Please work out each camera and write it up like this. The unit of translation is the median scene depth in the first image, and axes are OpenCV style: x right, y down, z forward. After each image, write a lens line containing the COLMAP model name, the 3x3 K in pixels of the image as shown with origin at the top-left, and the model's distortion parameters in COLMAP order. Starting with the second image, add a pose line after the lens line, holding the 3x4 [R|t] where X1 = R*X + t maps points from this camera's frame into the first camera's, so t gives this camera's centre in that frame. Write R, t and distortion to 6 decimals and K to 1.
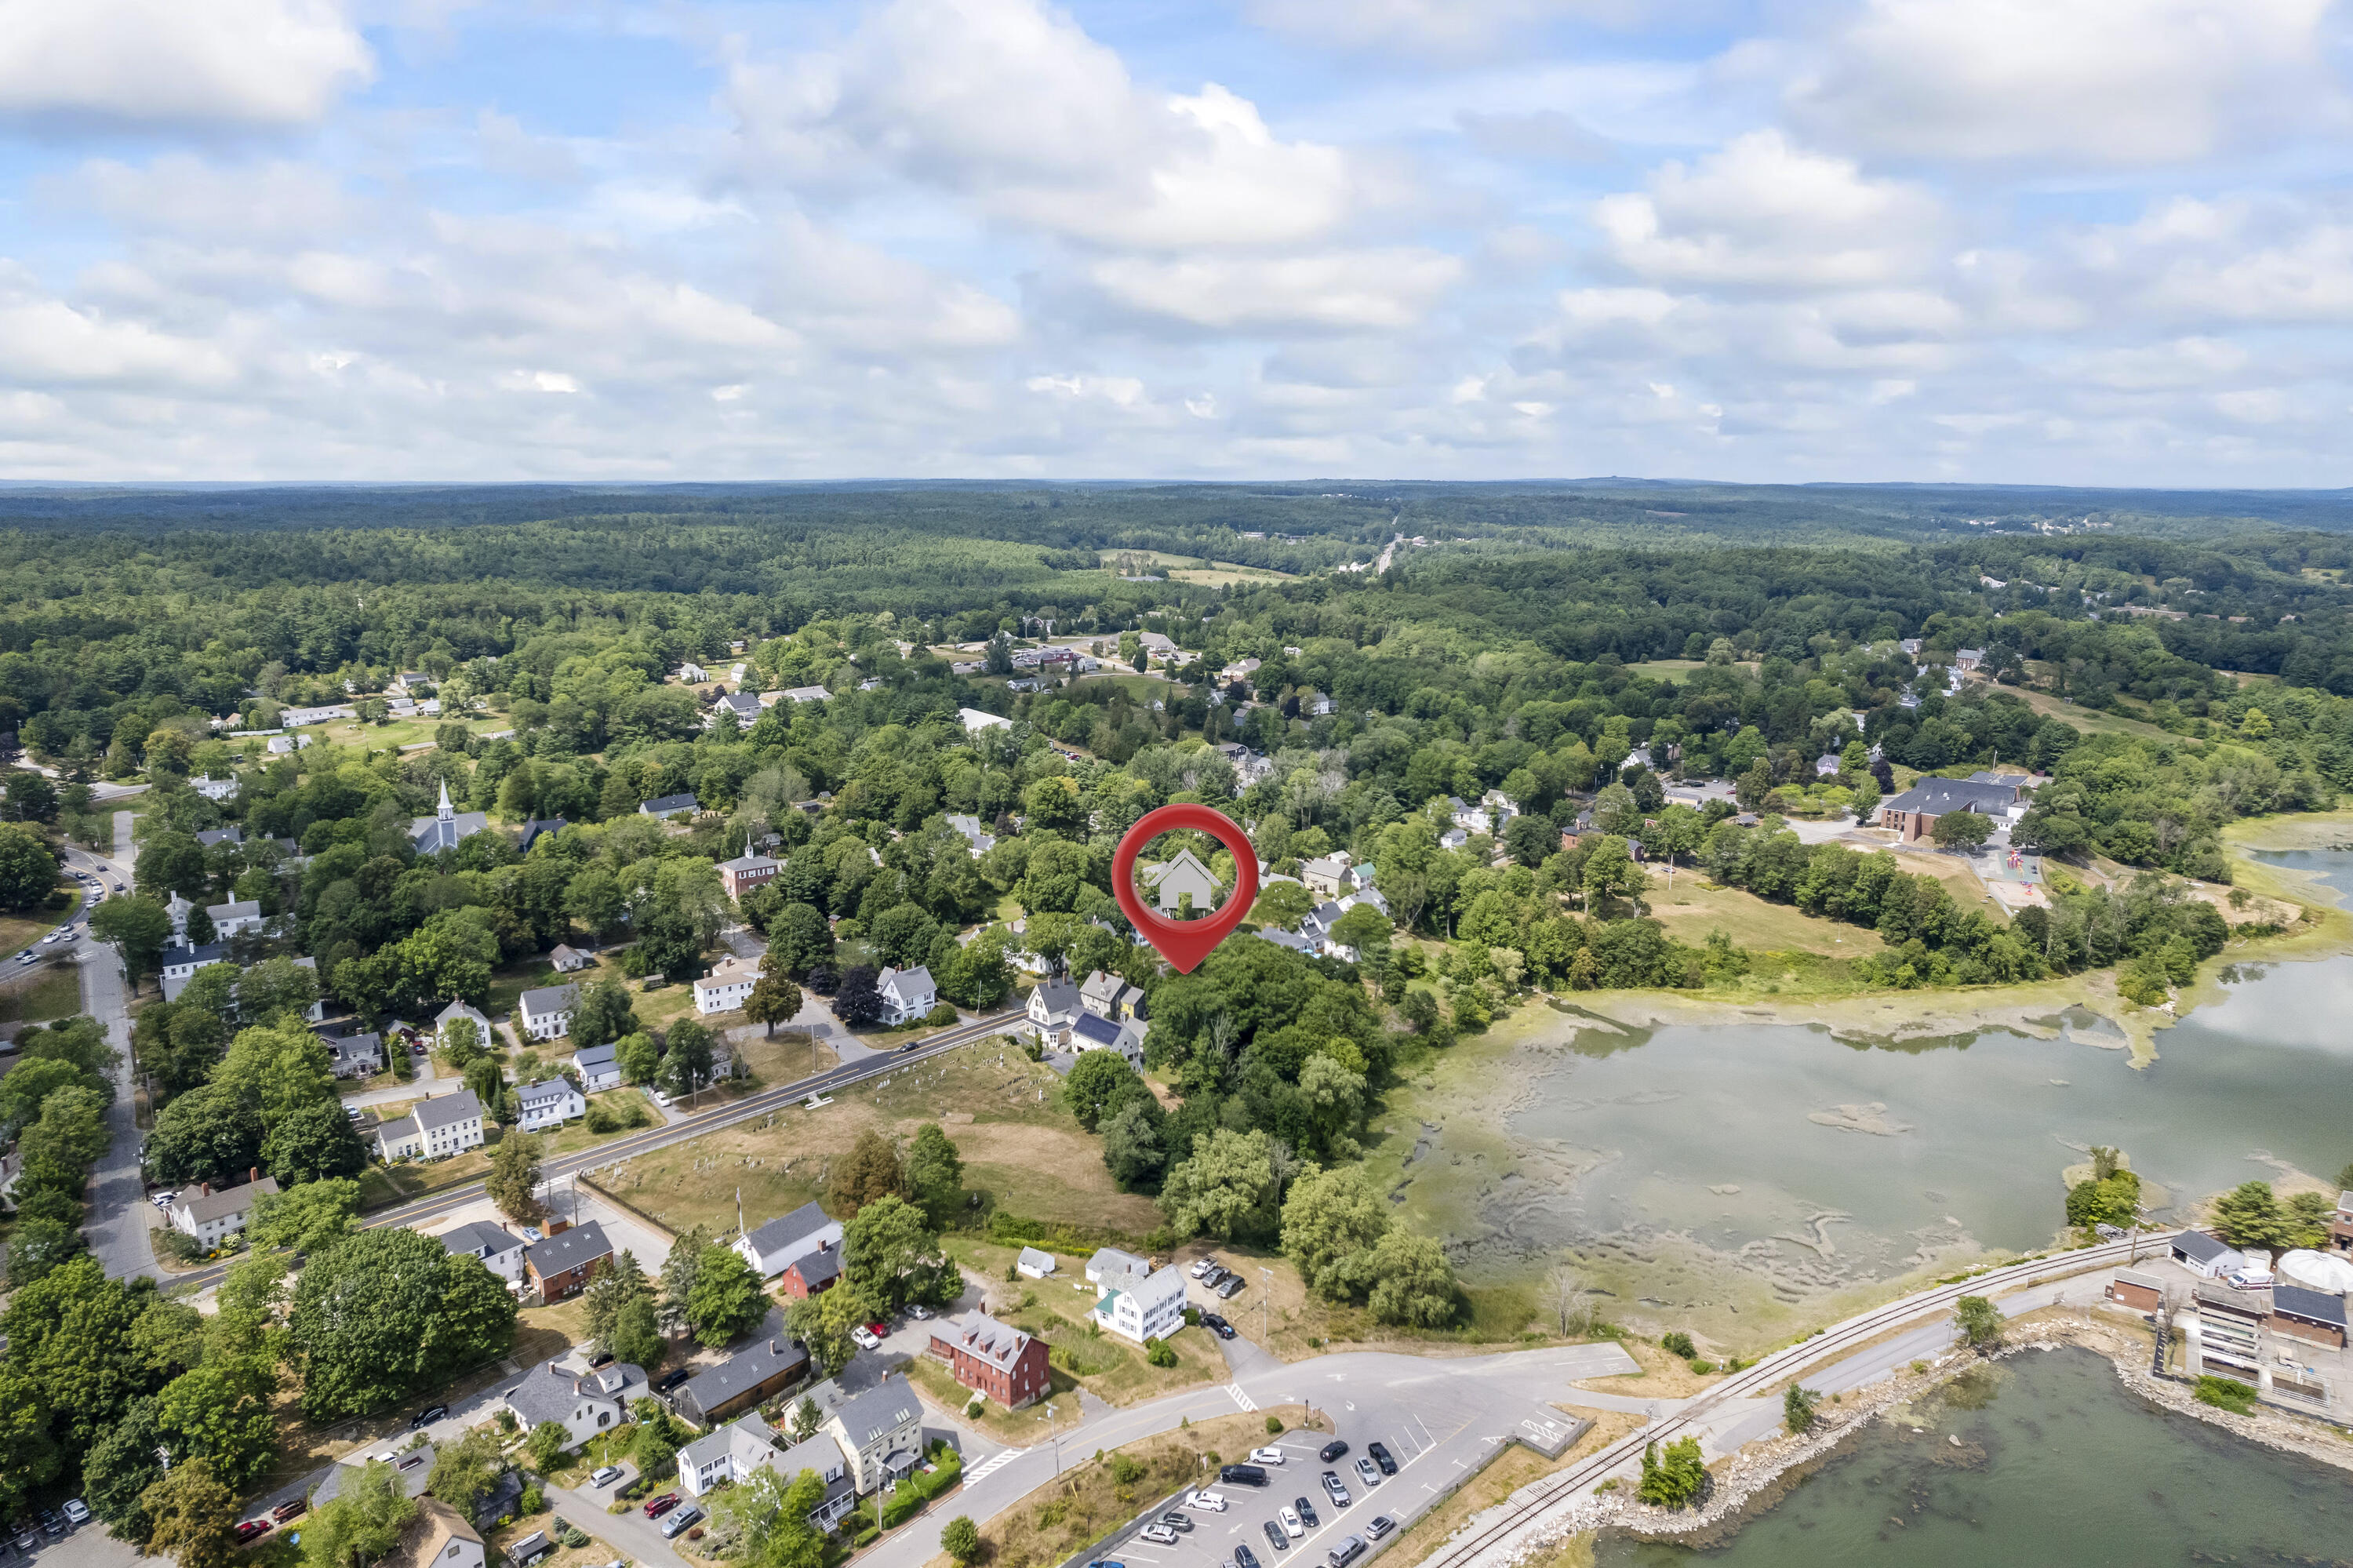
lens RADIAL K [[1530.5, 0, 1176.5], [0, 1530.5, 784.0], [0, 0, 1]] dist [-0.075360, 0.068581]
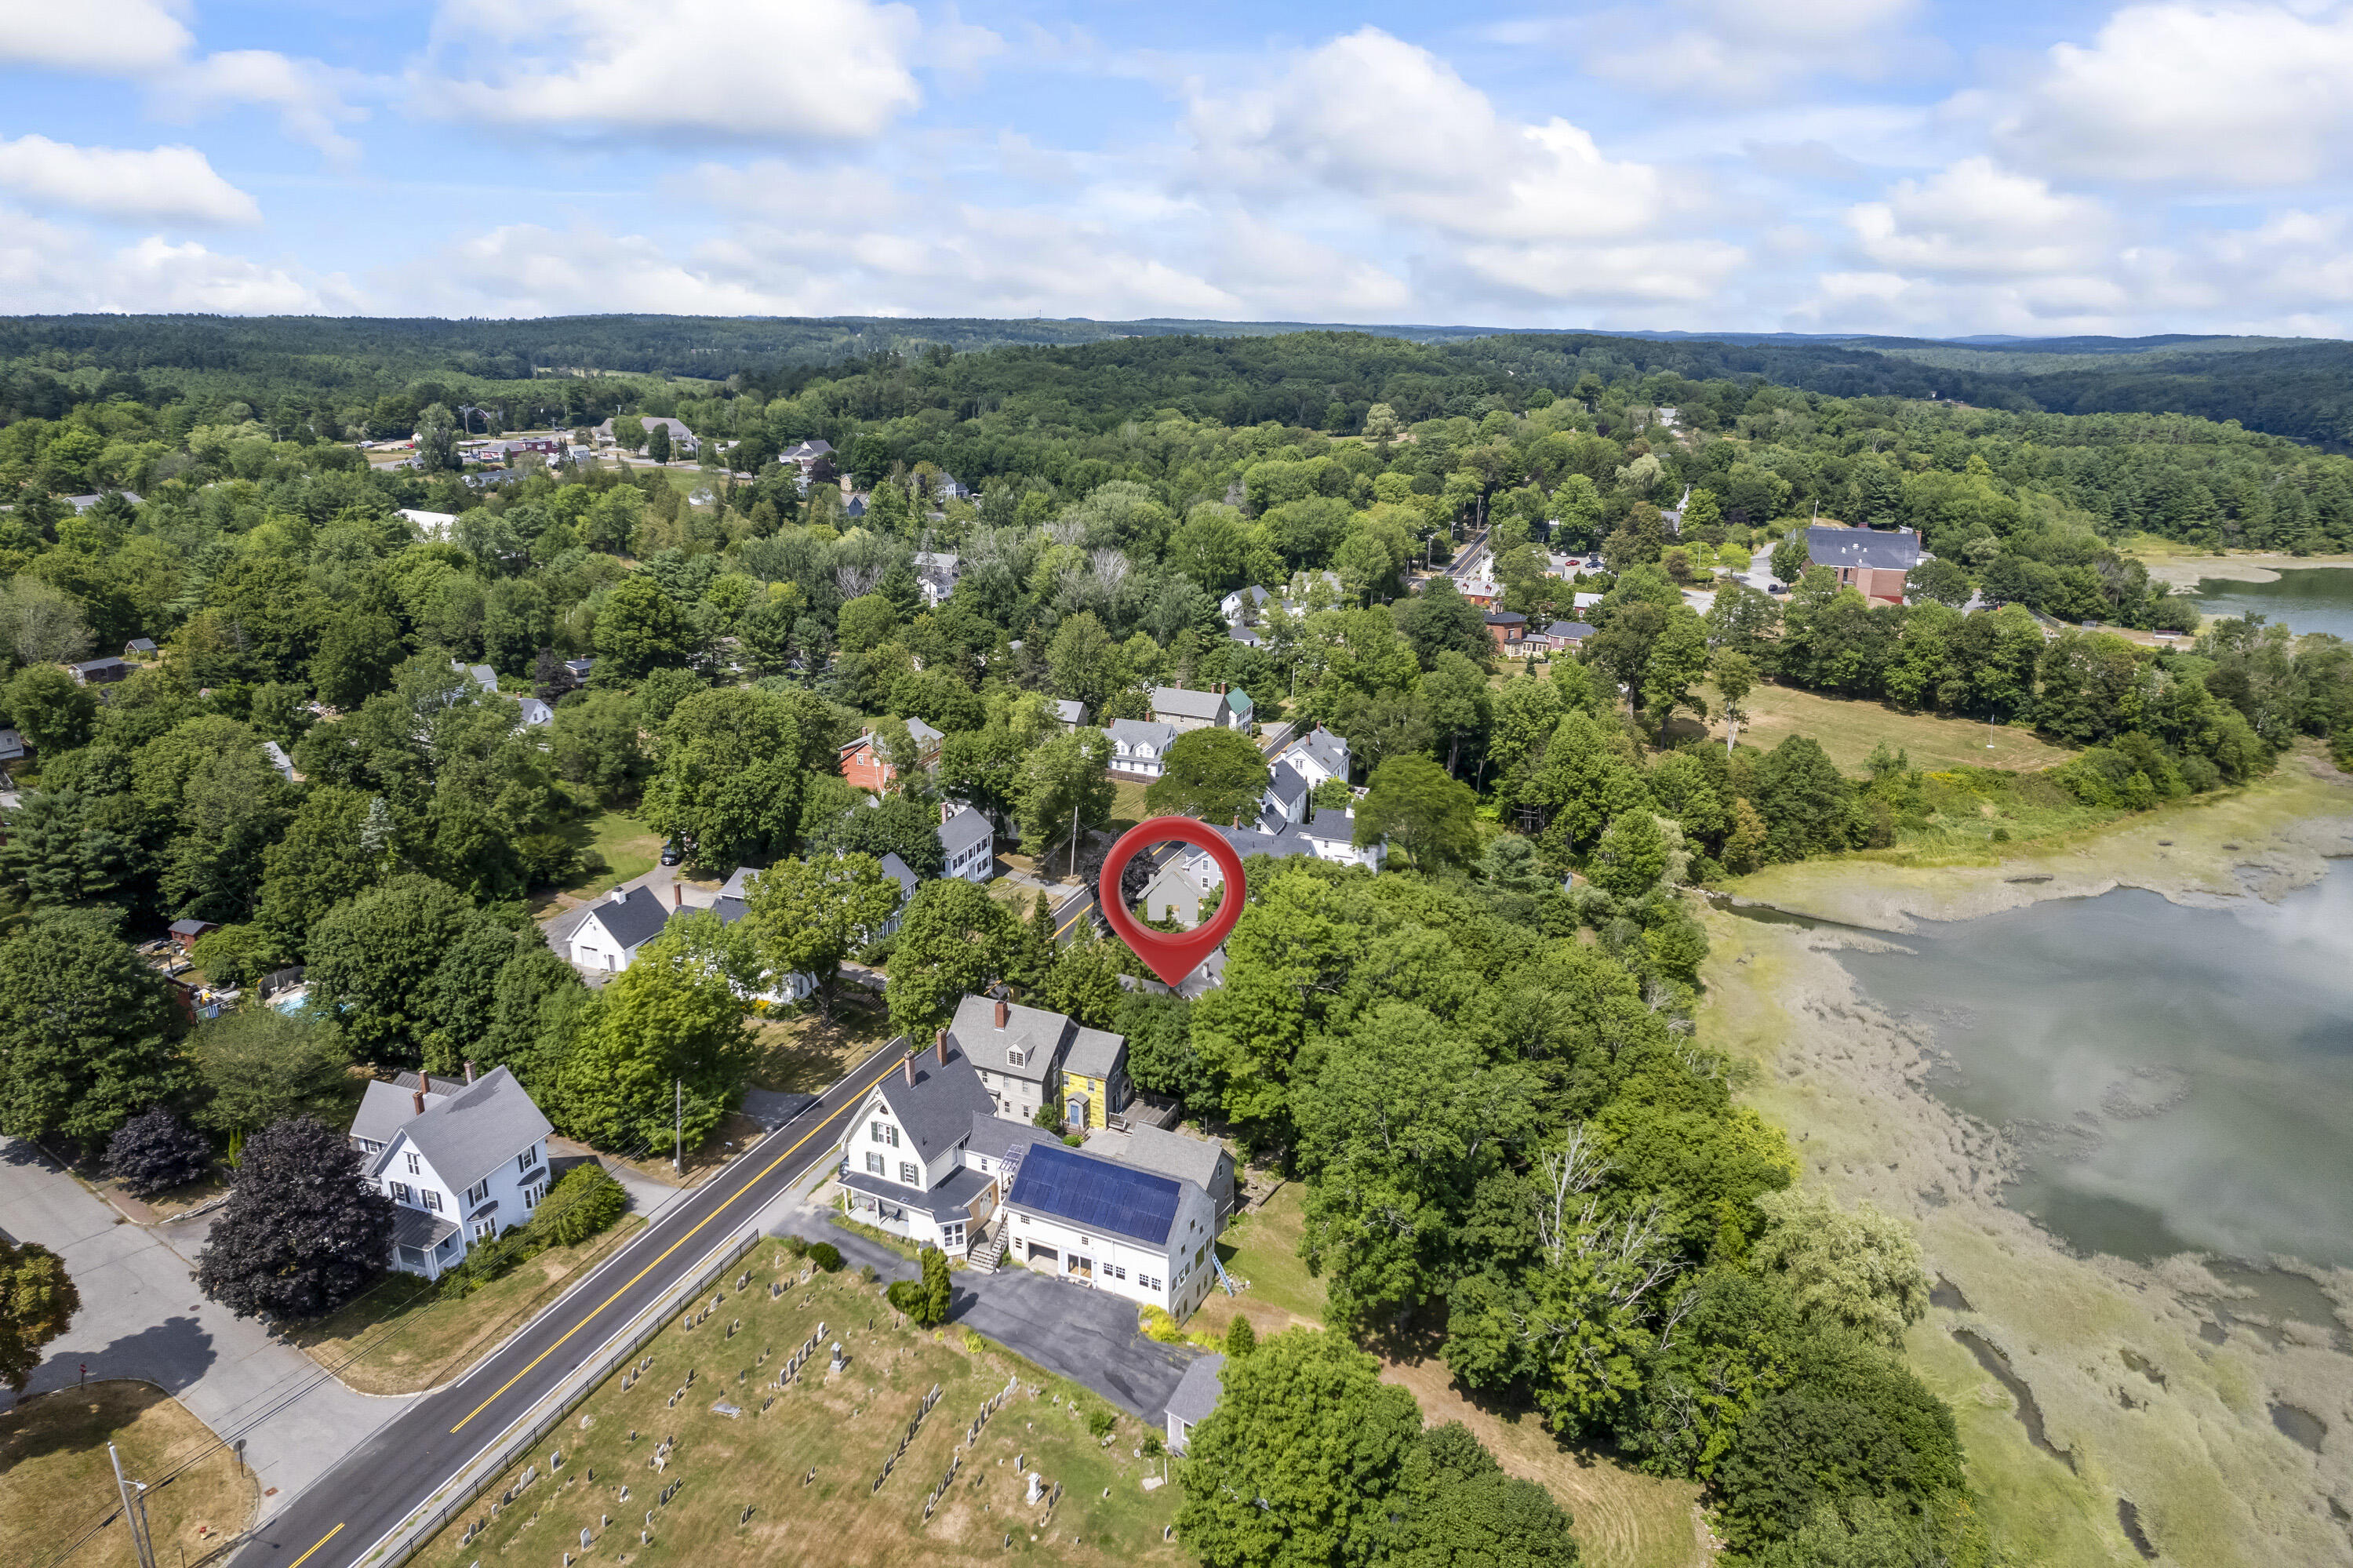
lens RADIAL K [[1497.2, 0, 1176.5], [0, 1497.2, 784.0], [0, 0, 1]] dist [-0.091260, 0.088535]
pose [[0.930017, -0.102798, 0.352847, -0.116495], [0.067542, 0.991539, 0.110850, 0.026822], [-0.361257, -0.079260, 0.929092, 0.559639]]
